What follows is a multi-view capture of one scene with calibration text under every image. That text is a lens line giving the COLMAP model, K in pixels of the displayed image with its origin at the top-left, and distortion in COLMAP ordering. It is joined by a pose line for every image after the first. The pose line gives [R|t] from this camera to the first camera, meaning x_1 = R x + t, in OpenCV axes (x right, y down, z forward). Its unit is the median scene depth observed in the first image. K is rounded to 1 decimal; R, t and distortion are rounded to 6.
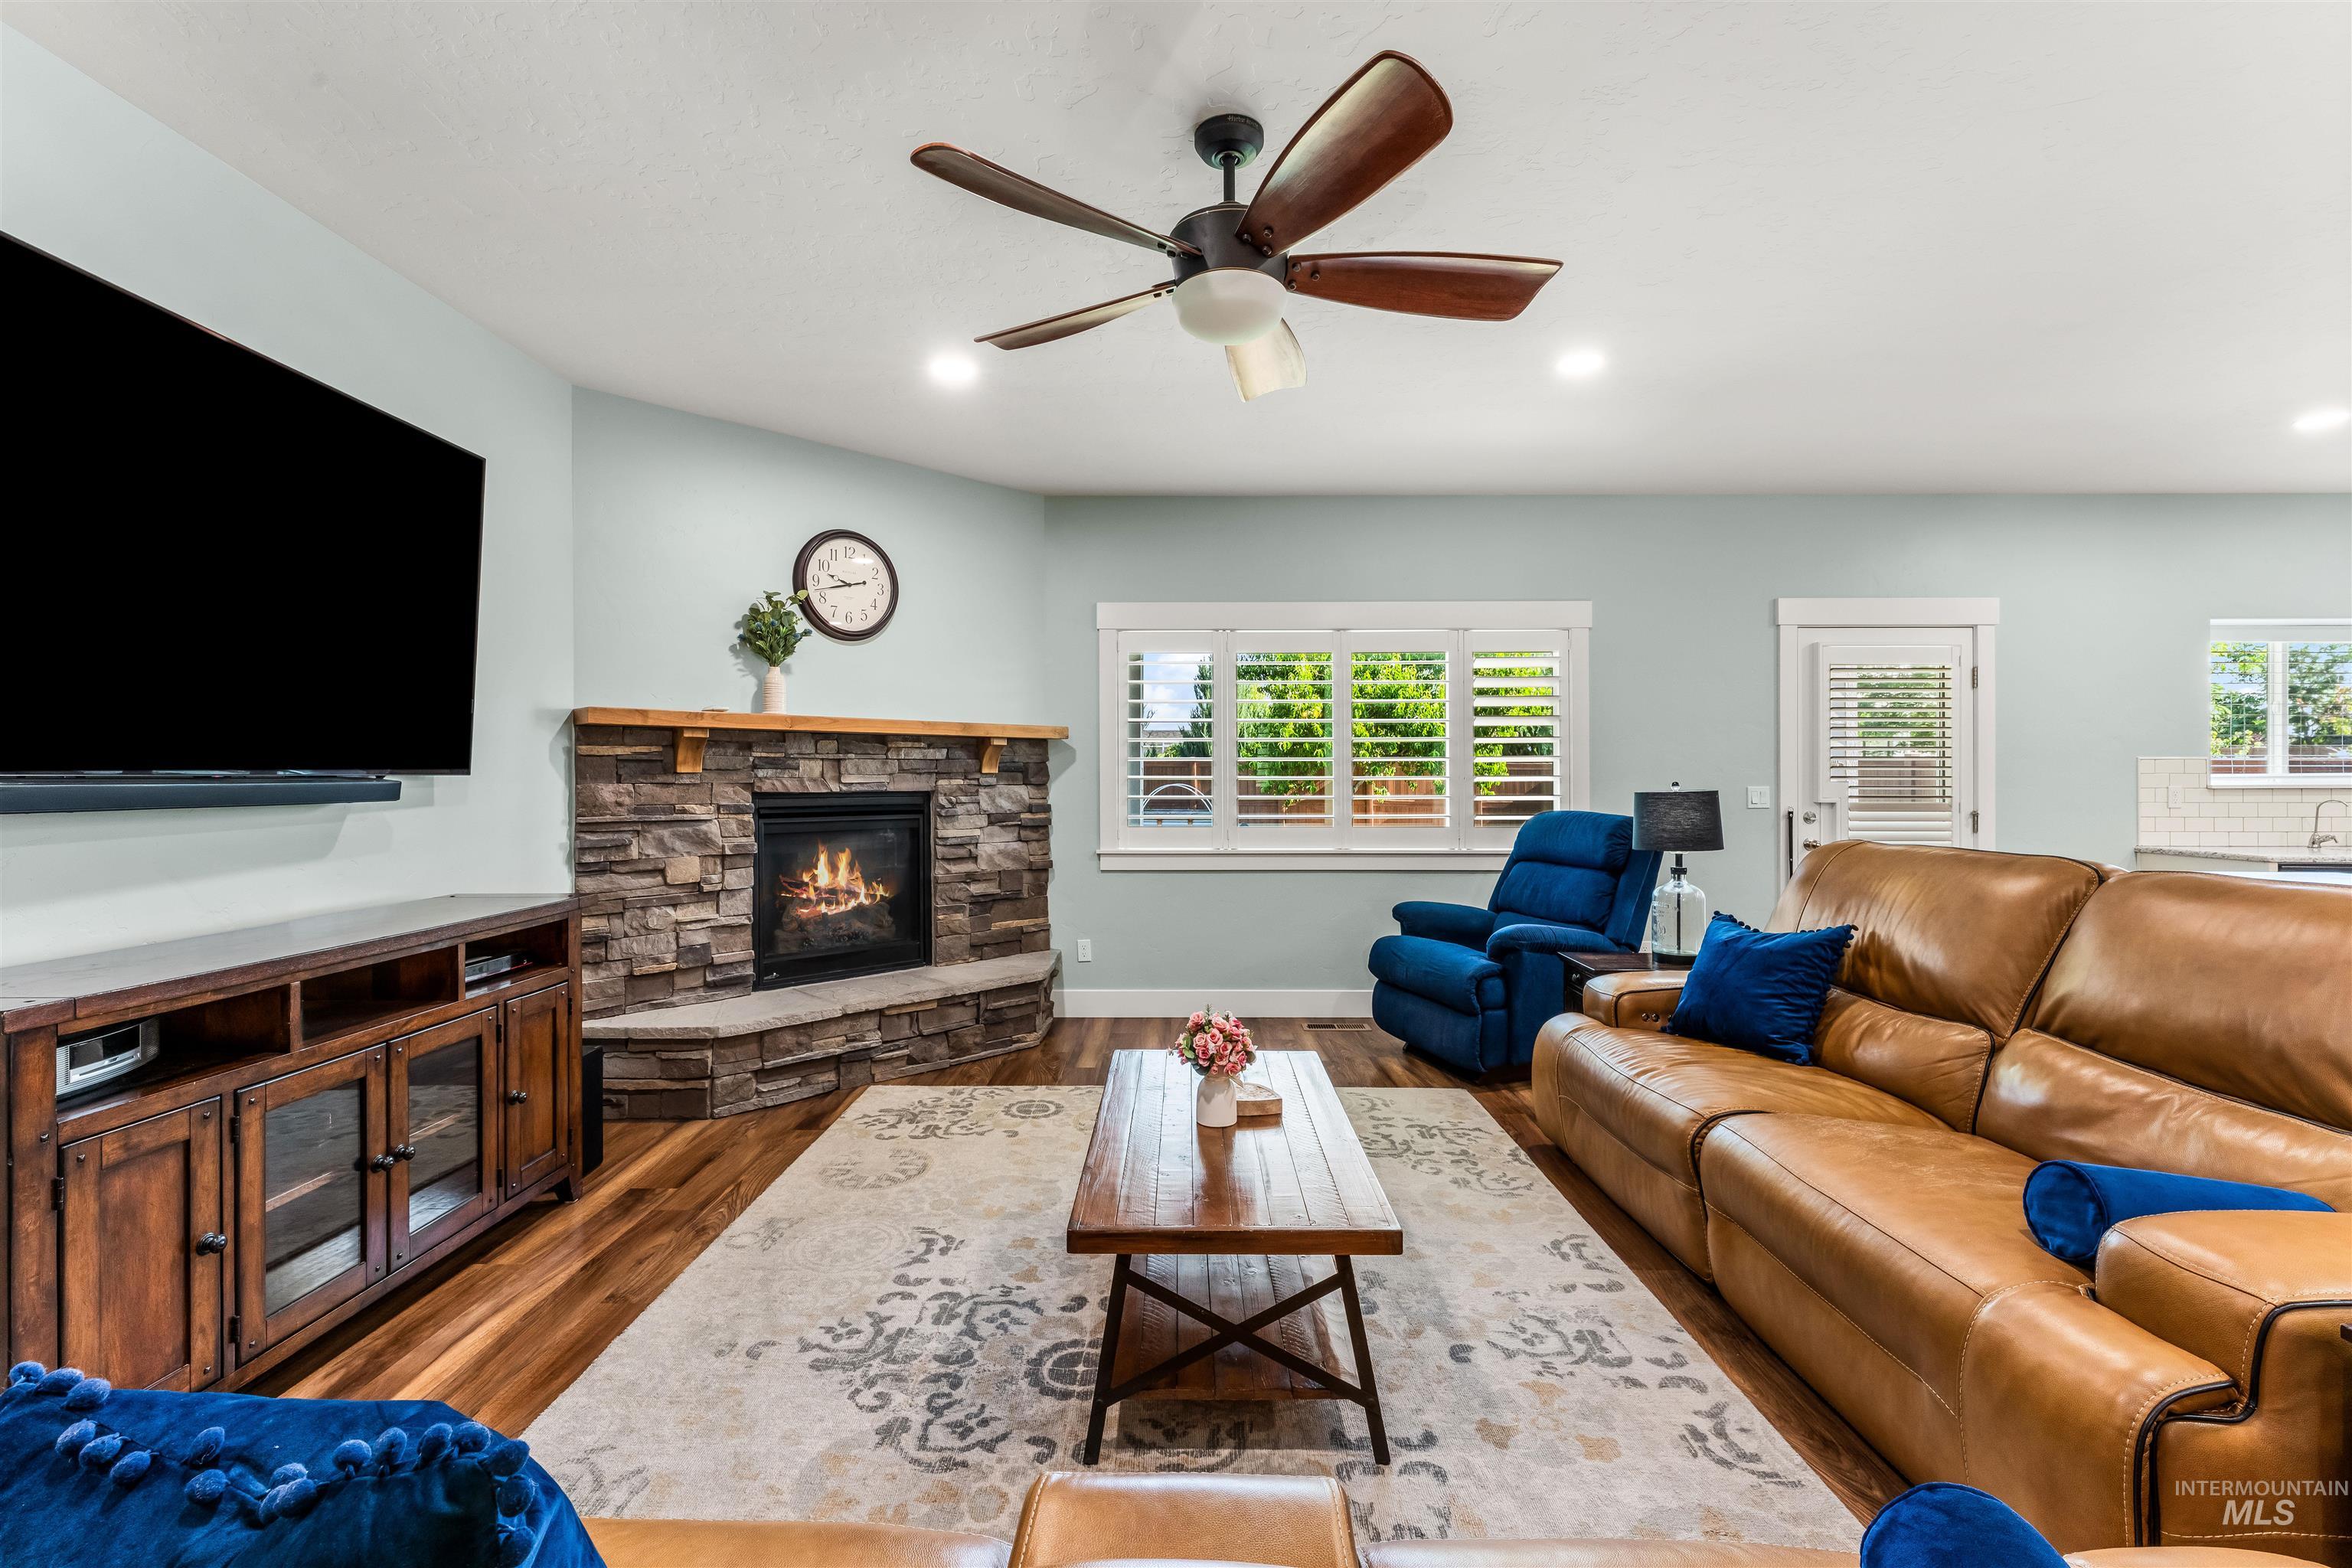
lens RADIAL K [[1028.0, 0, 1167.8], [0, 1028.0, 771.7], [0, 0, 1]] dist [0.002687, -0.000167]
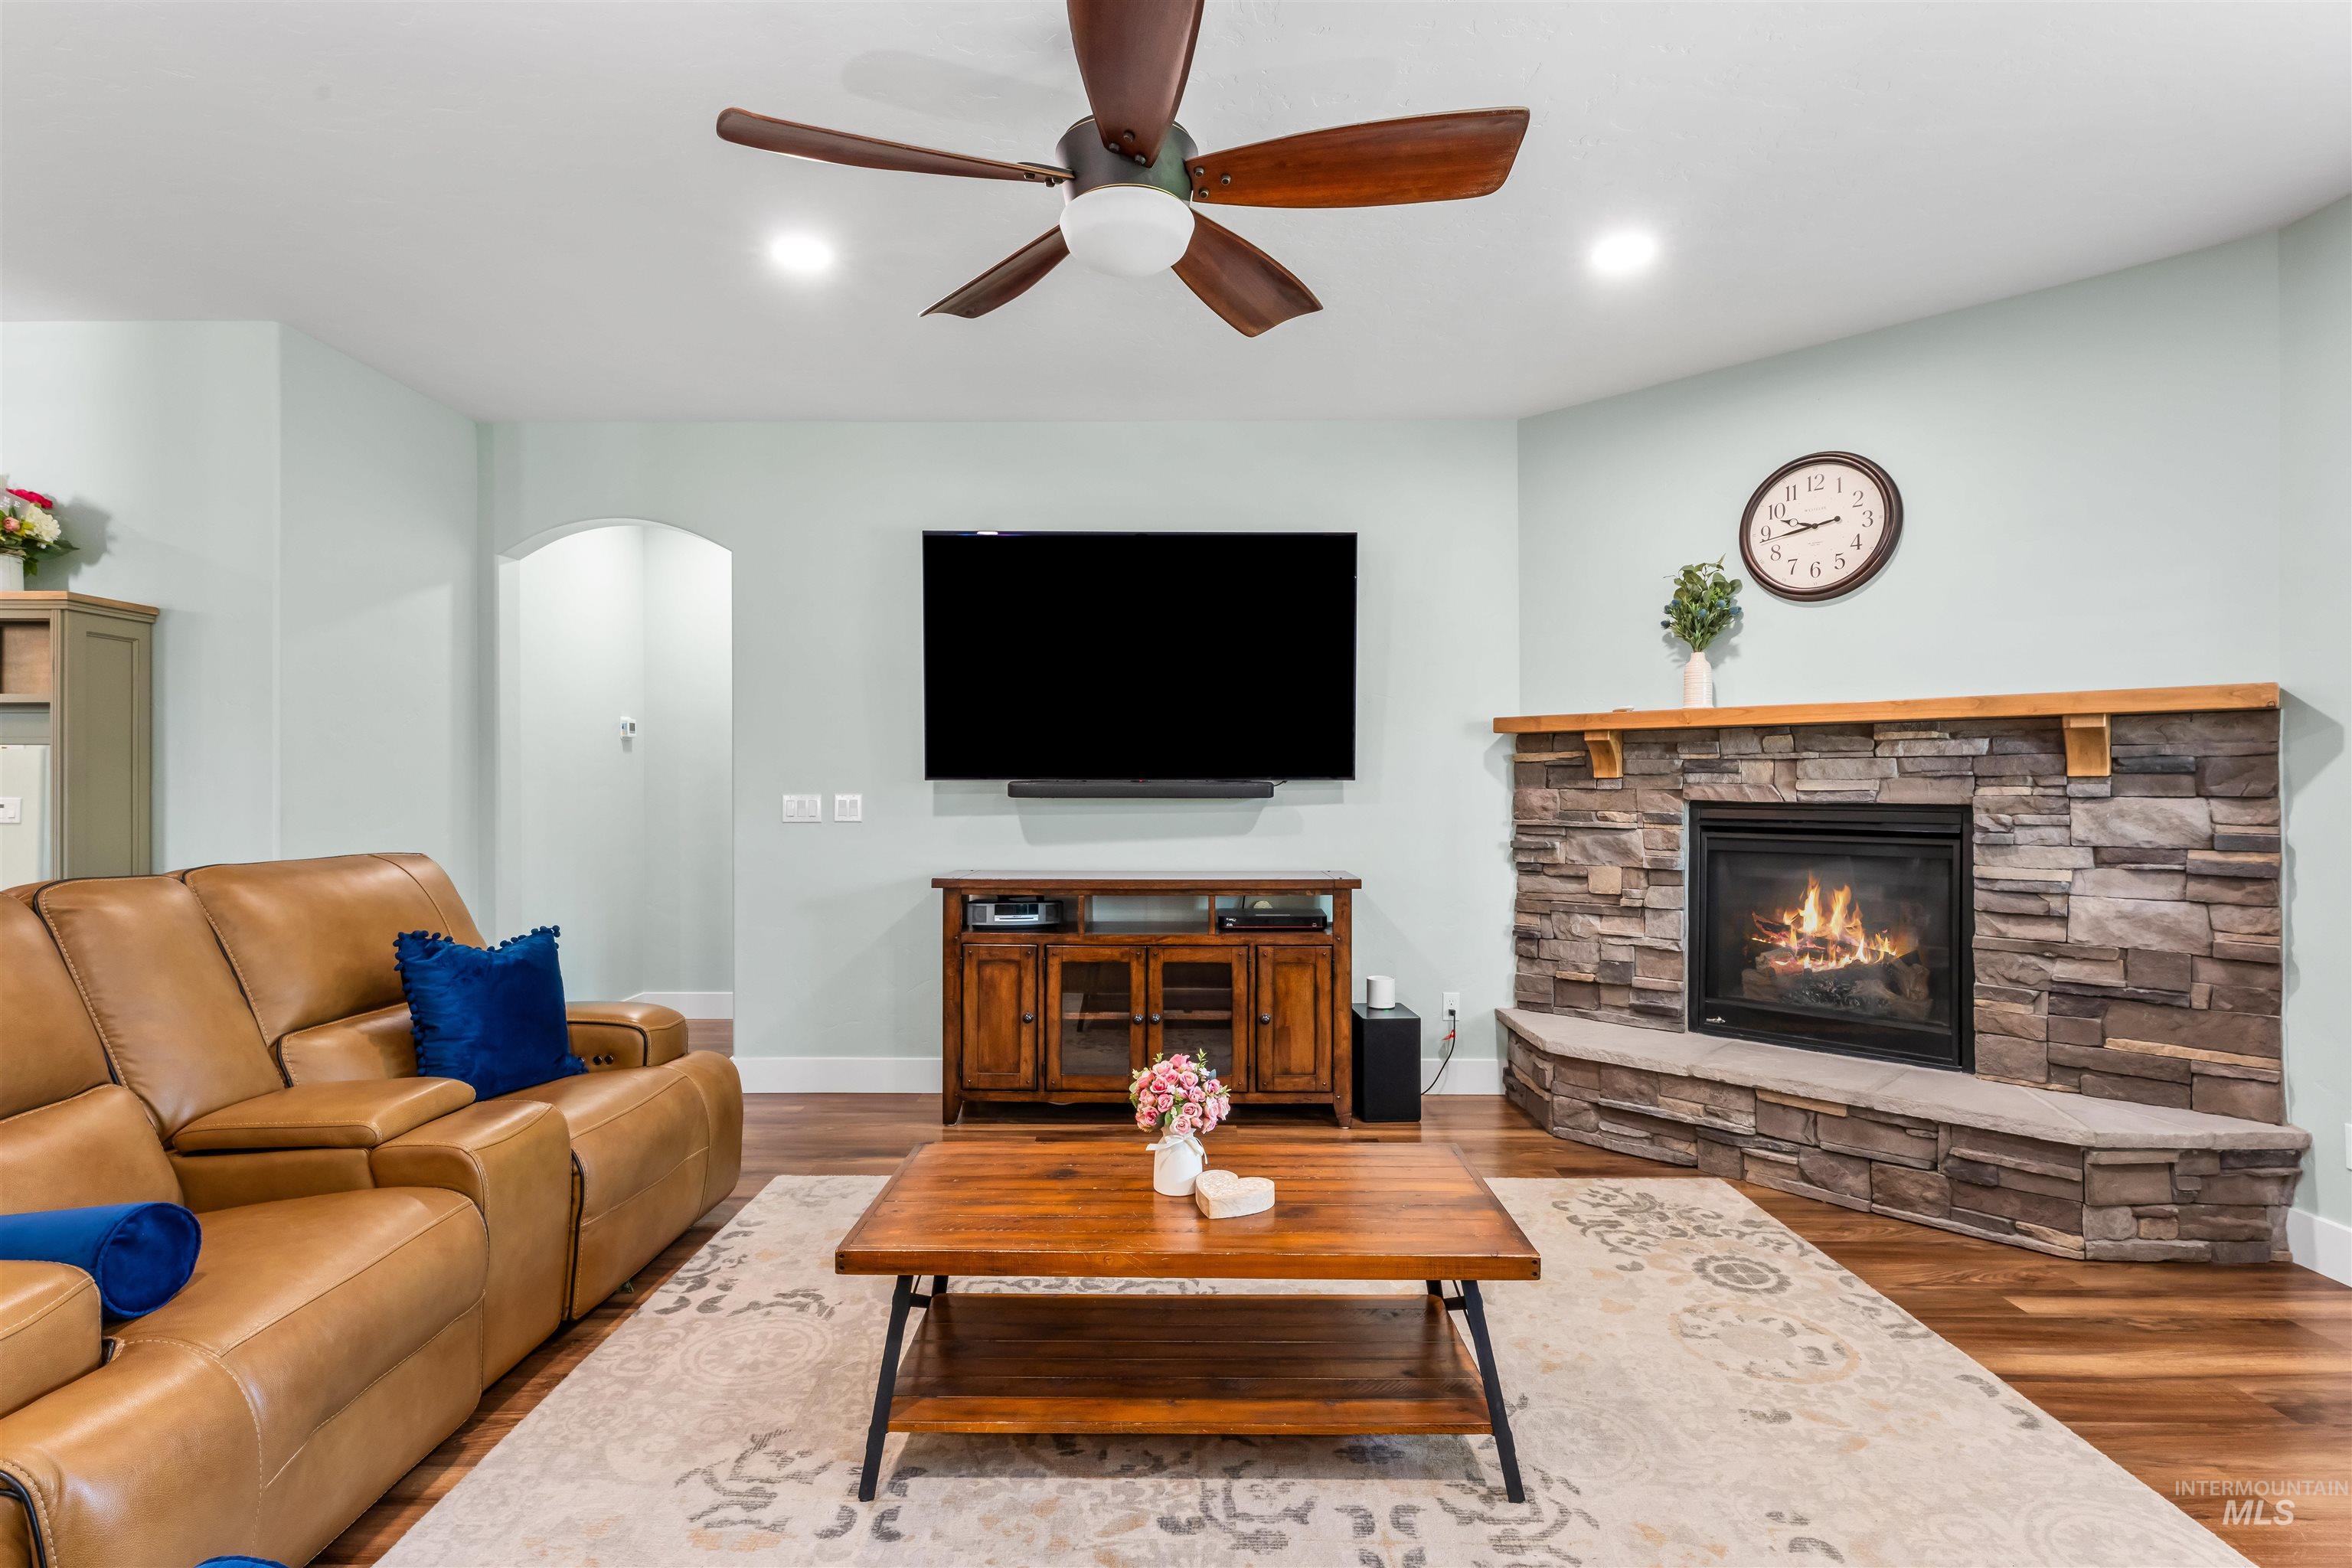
lens RADIAL K [[1137.8, 0, 1167.7], [0, 1137.8, 787.8], [0, 0, 1]] dist [0.002543, -0.000321]
pose [[0.004912, 0.002819, -0.999984, 0.558991], [0.001590, 0.999995, 0.002827, 0.006239], [0.999987, -0.001604, 0.004907, 0.566362]]
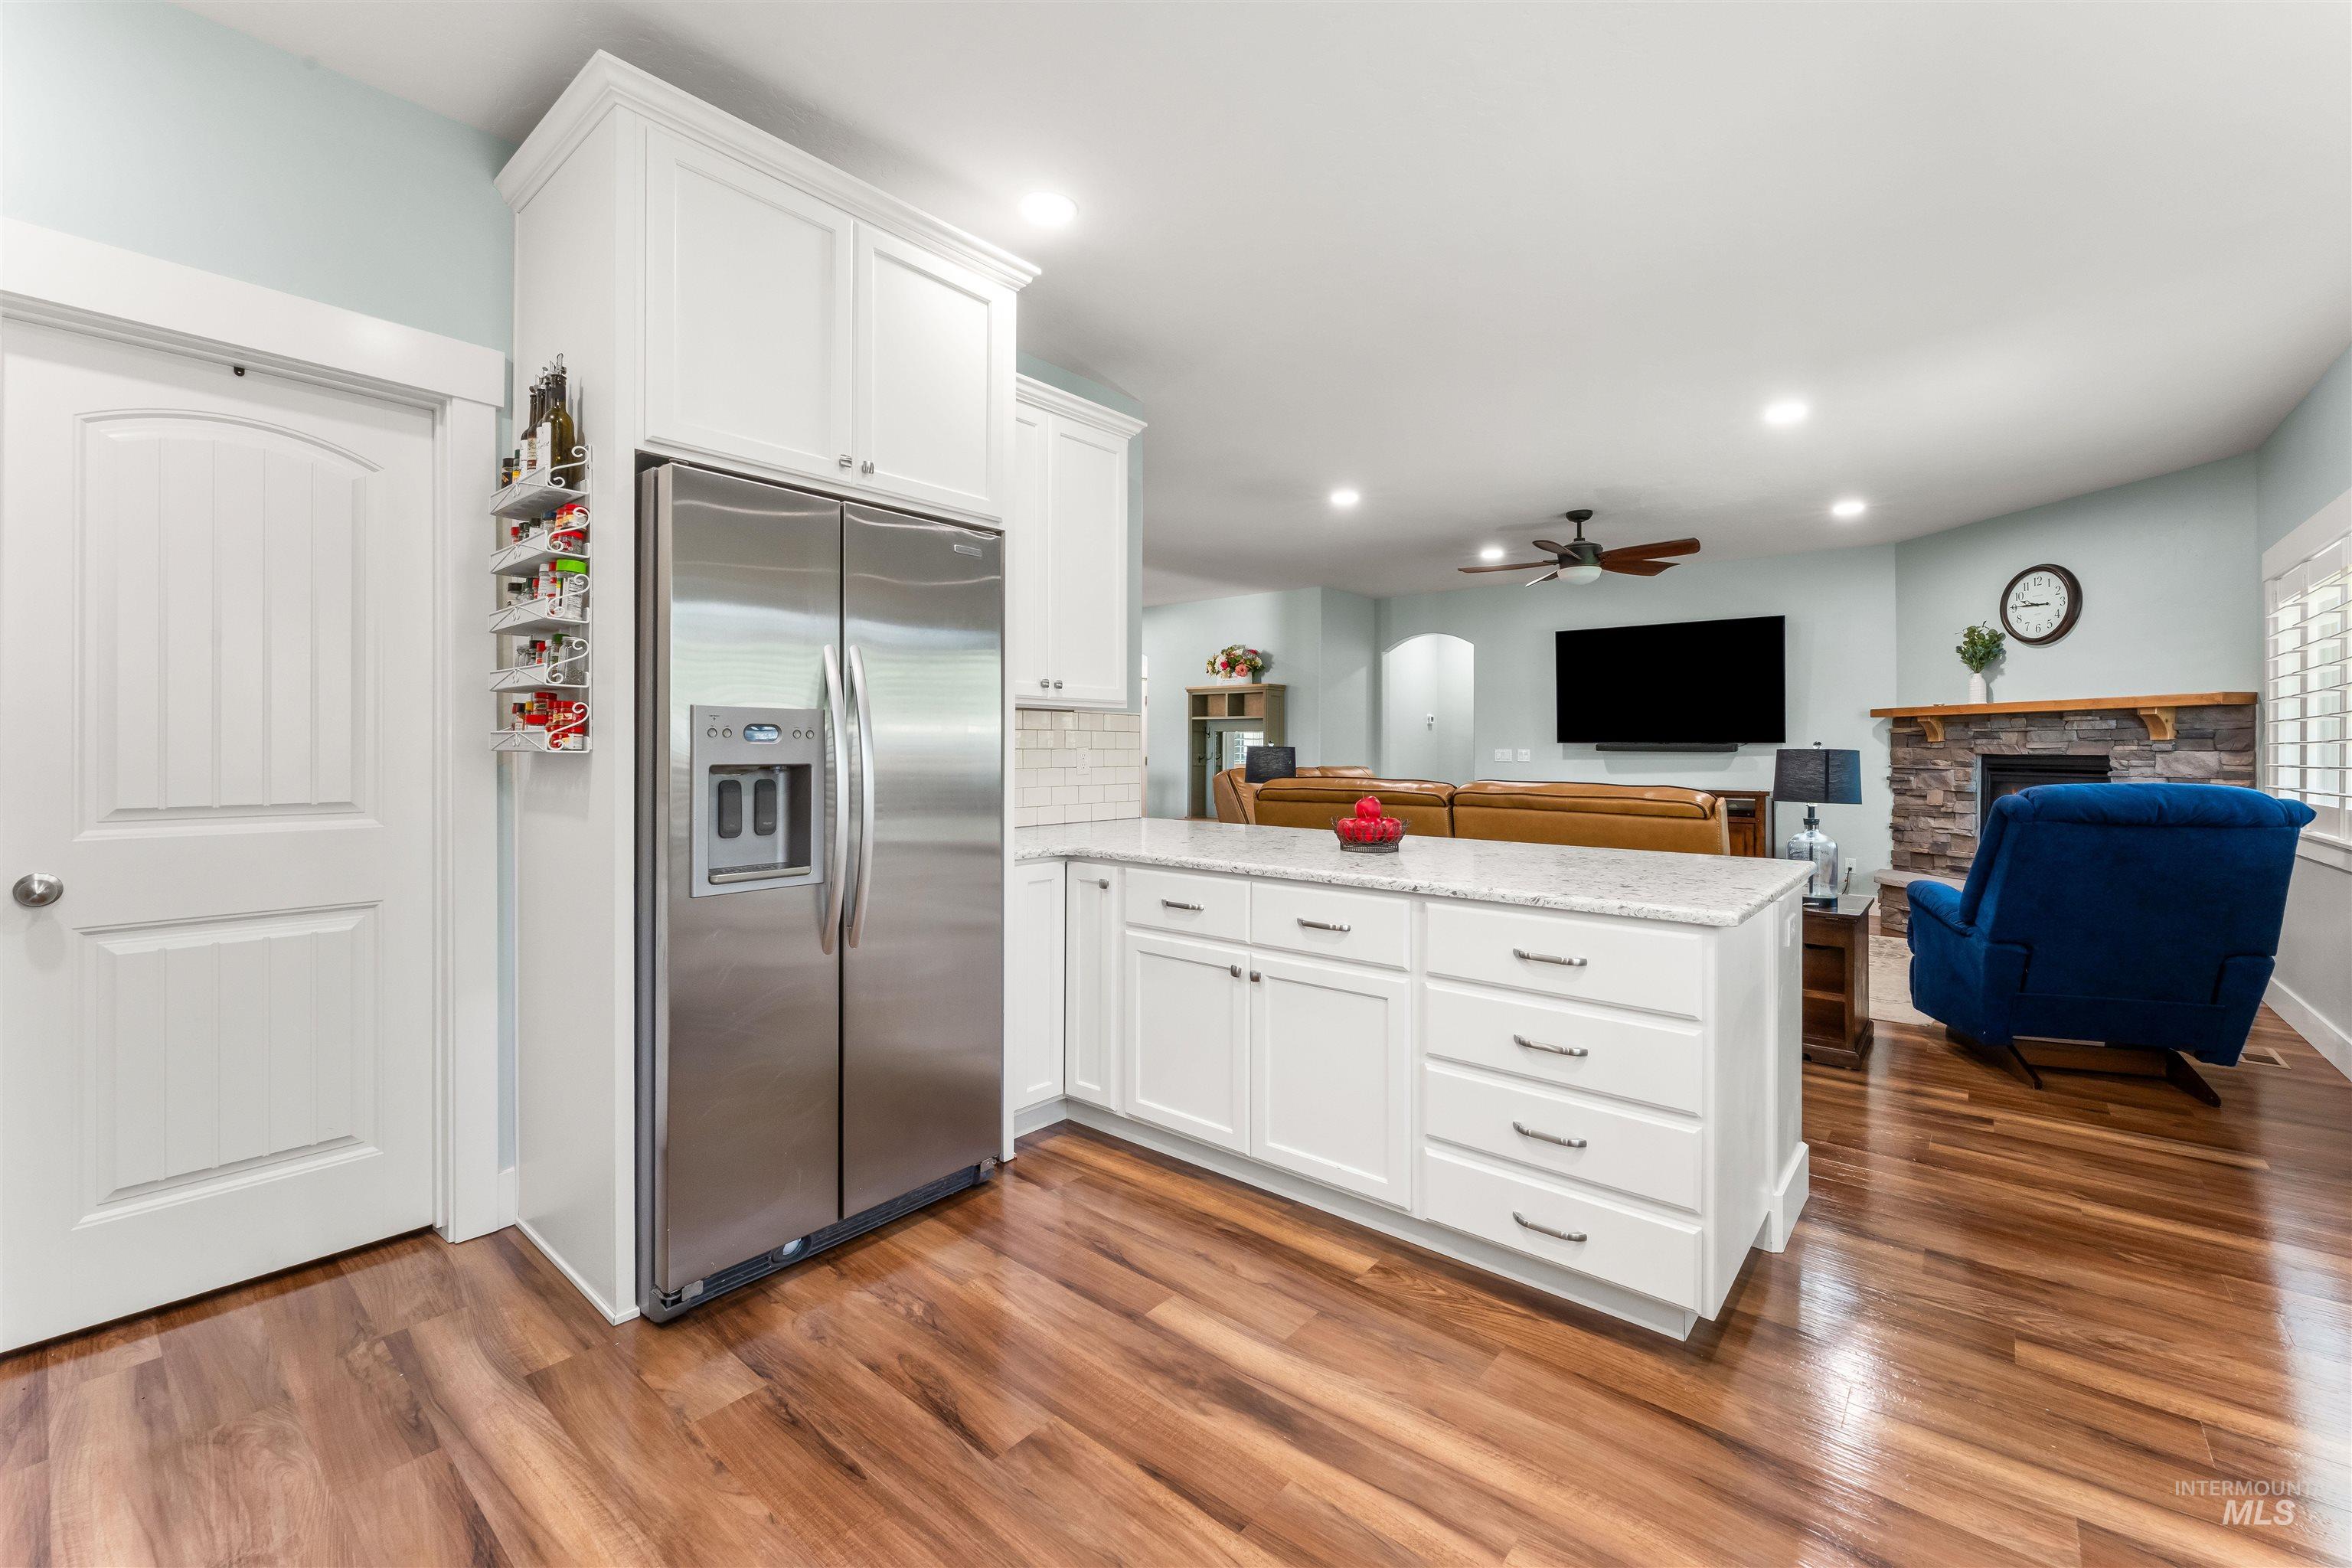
lens RADIAL K [[963.3, 0, 1176.9], [0, 963.3, 748.2], [0, 0, 1]] dist [0.000931, -0.000187]
pose [[-0.634514, -0.003881, -0.772902, 1.539261], [-0.003225, 0.999992, -0.002374, 0.019126], [0.772905, 0.000986, -0.634521, 1.002156]]
